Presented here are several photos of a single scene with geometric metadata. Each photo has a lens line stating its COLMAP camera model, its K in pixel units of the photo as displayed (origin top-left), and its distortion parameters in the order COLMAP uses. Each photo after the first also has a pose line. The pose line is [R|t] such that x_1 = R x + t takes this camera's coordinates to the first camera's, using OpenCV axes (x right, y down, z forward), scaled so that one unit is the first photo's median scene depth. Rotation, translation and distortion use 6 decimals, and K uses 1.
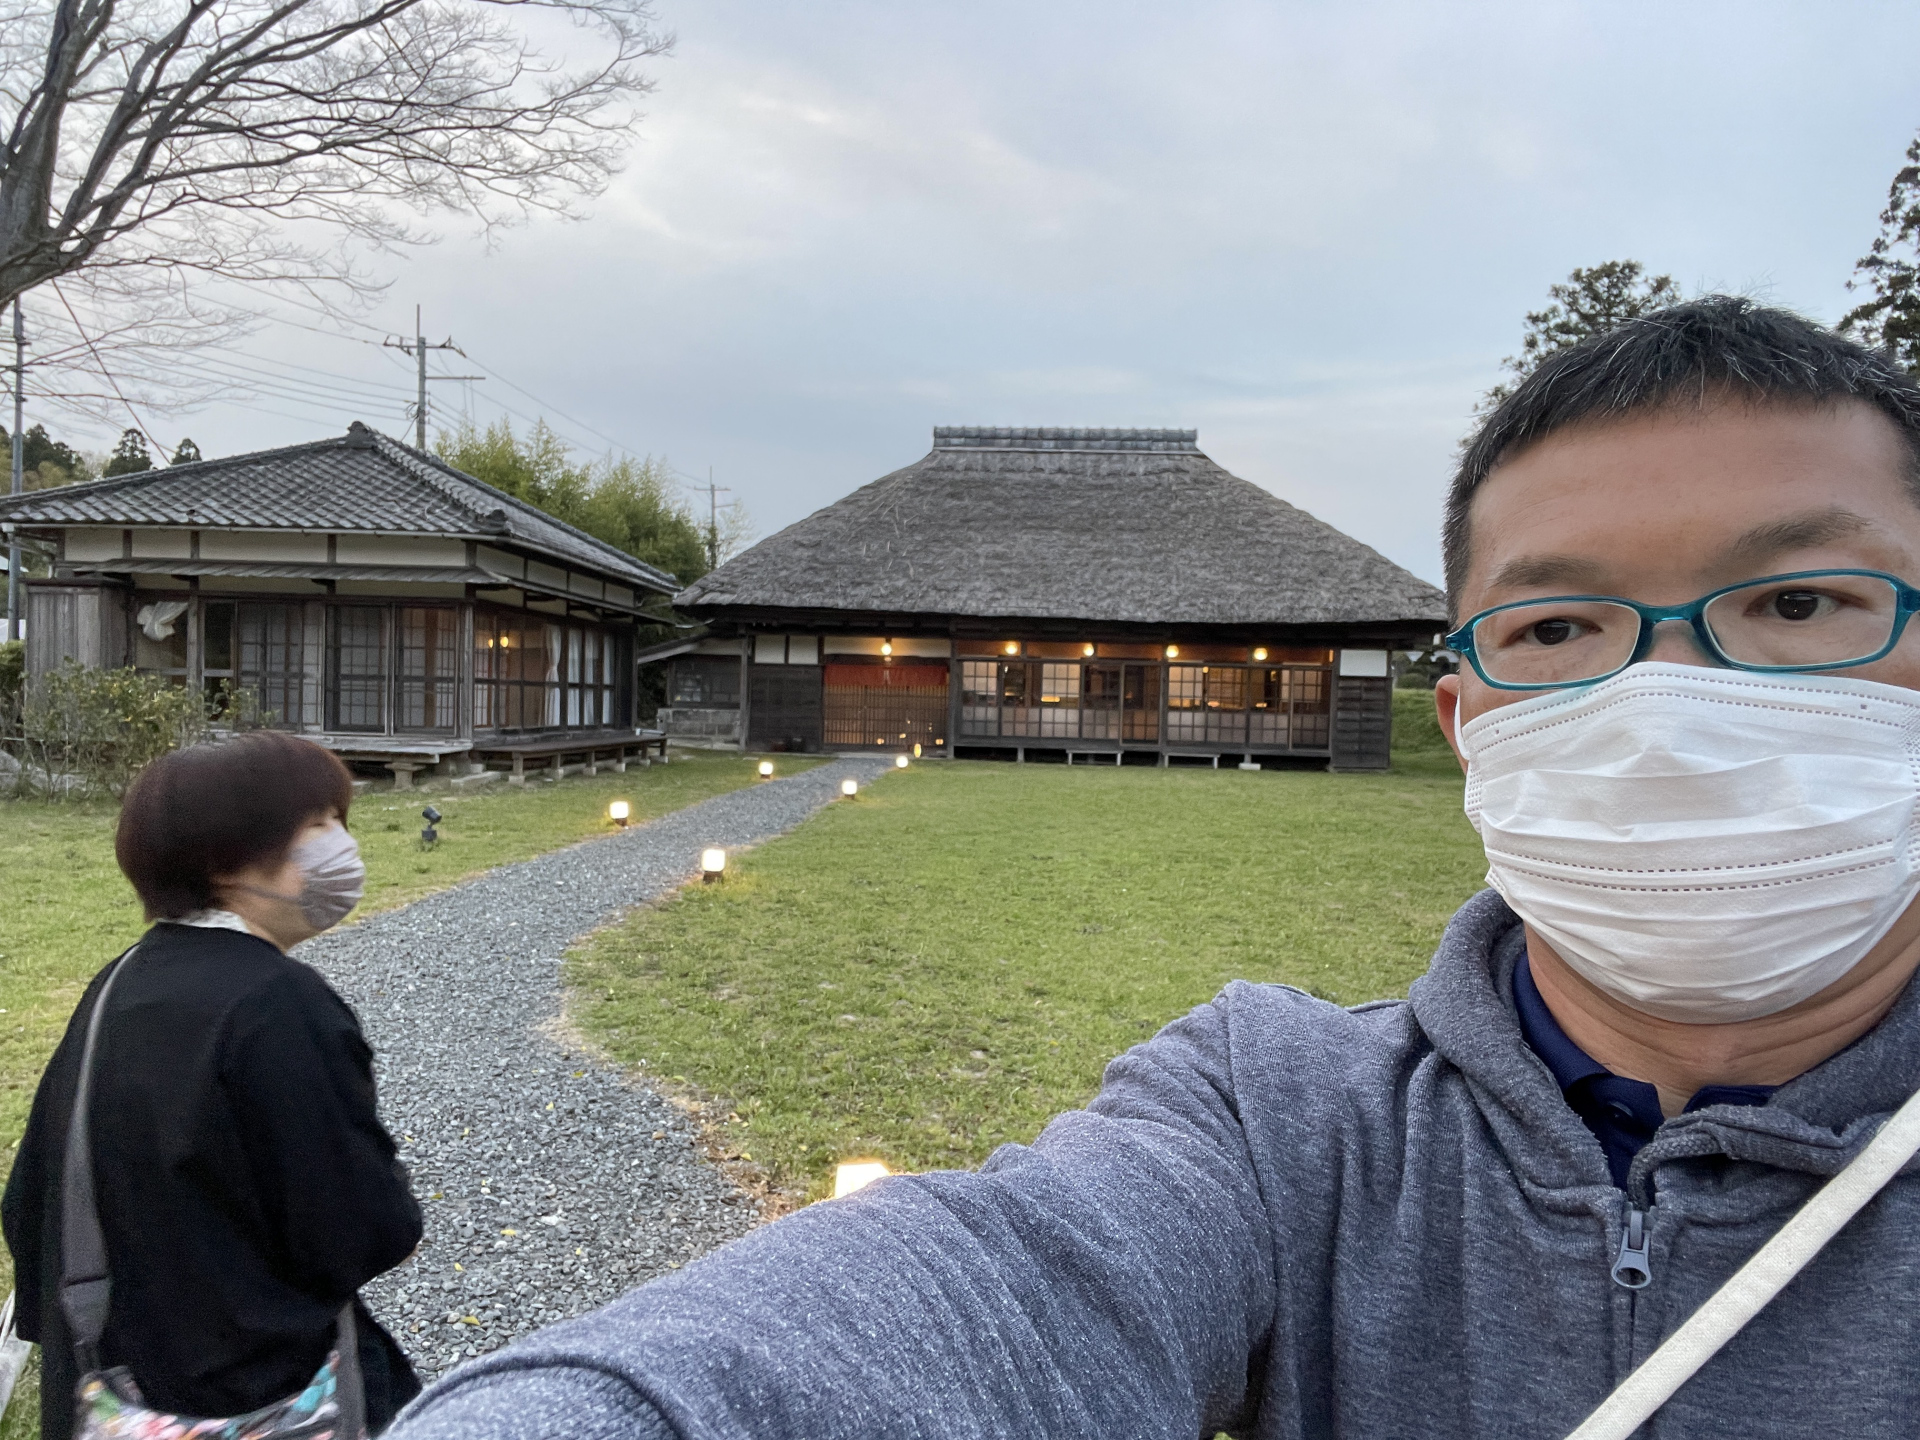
lens RADIAL K [[1454.1, 0, 960.0], [0, 1454.1, 720.0], [0, 0, 1]] dist [-0.000601, -0.003219]
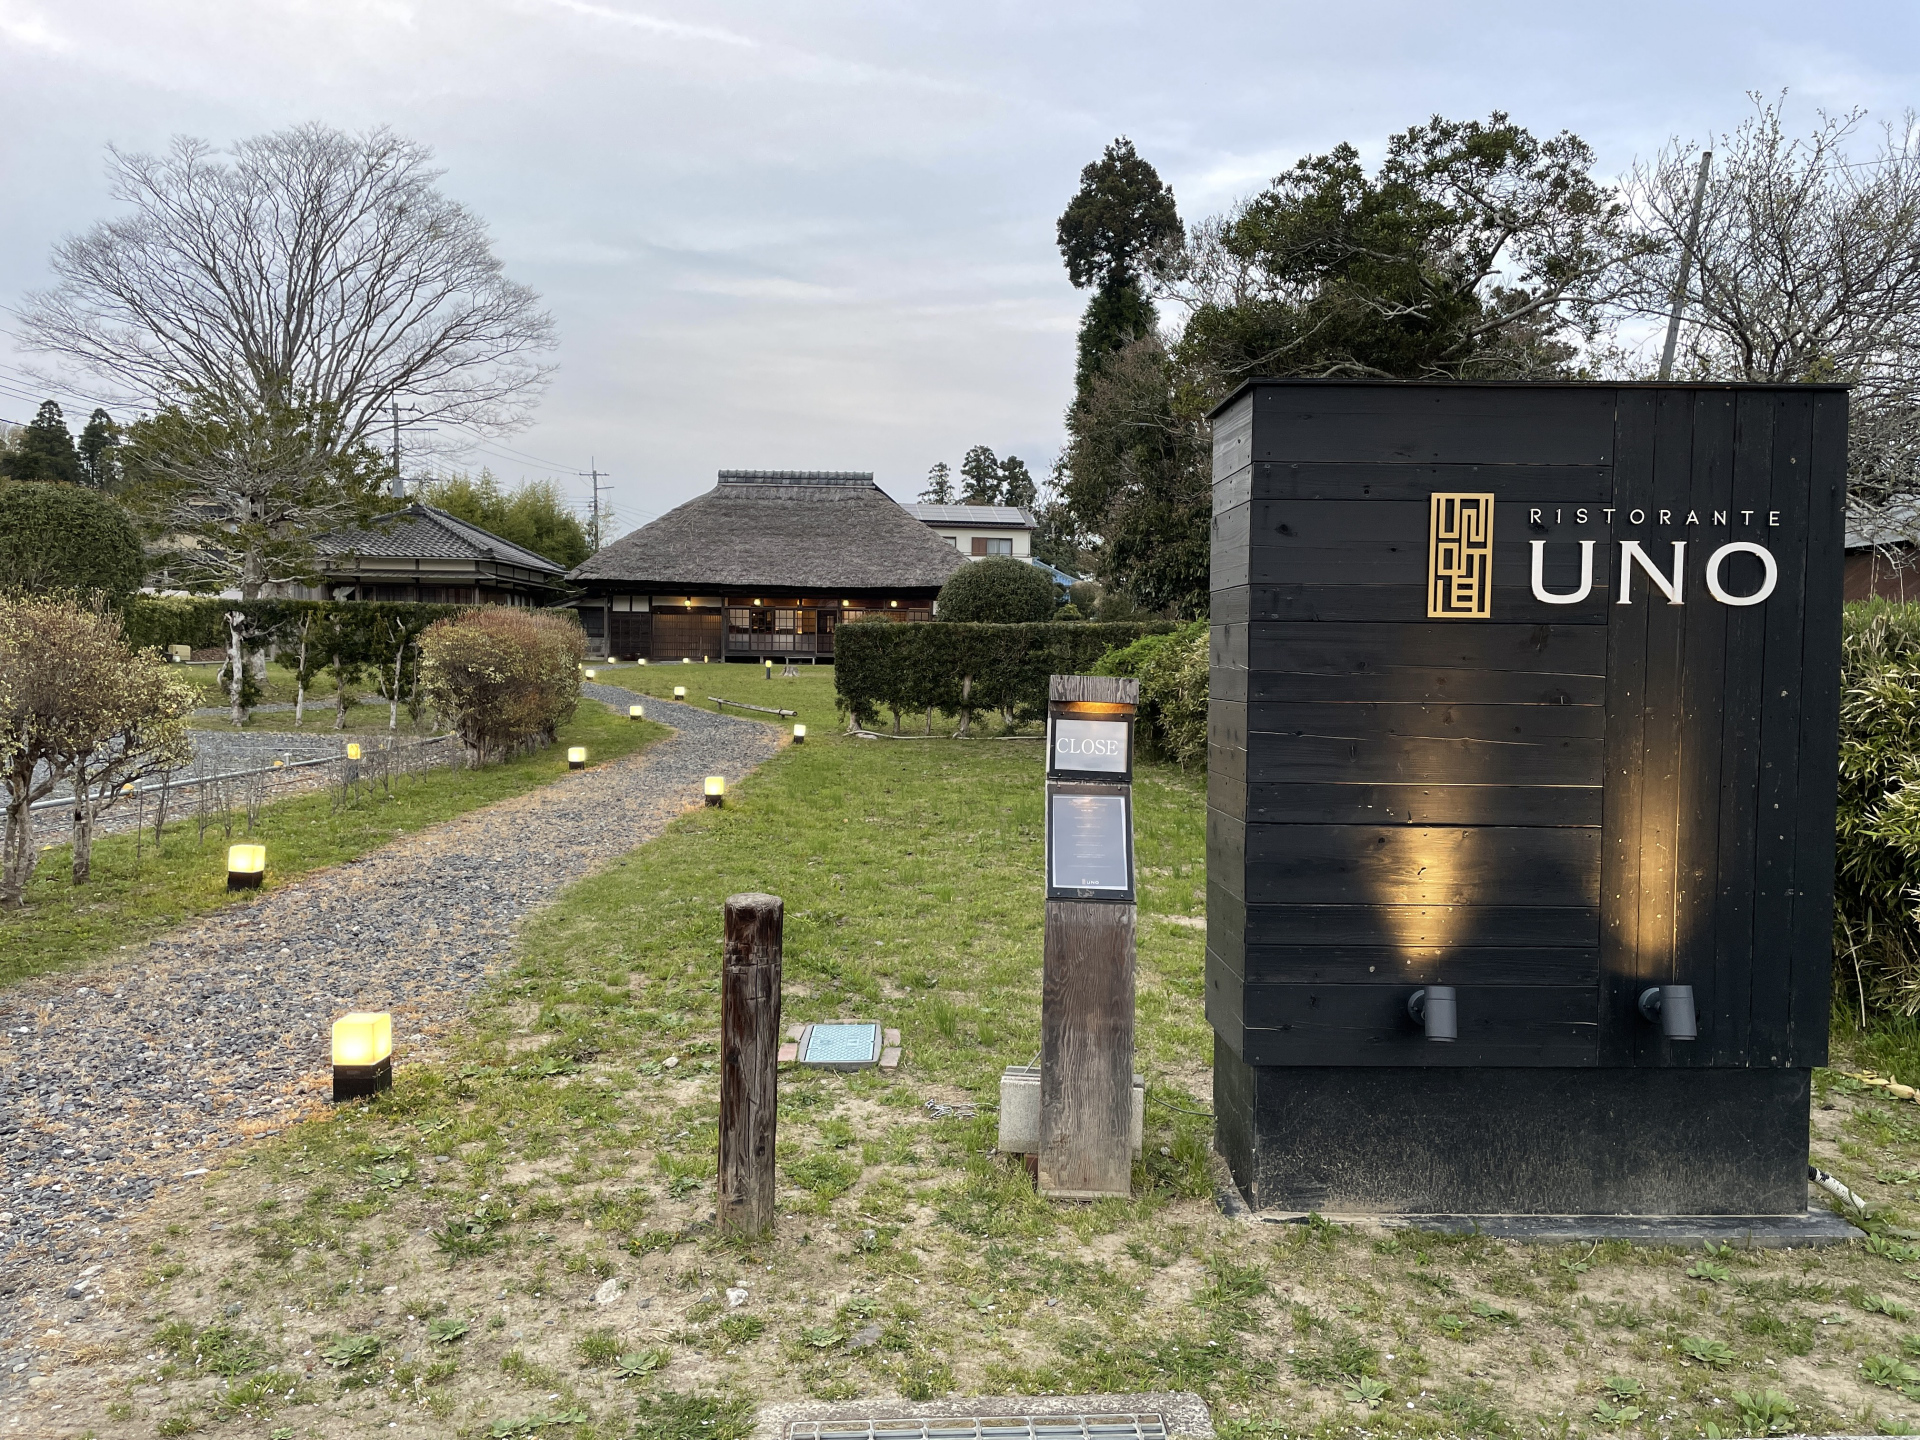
lens RADIAL K [[1444.3, 0, 960.0], [0, 1444.3, 720.0], [0, 0, 1]] dist [0.006316, 0.003202]
pose [[0.997486, -0.015490, 0.069155, 0.161131], [0.013021, 0.999267, 0.036012, 0.035910], [-0.069662, -0.035021, 0.996956, -0.808335]]
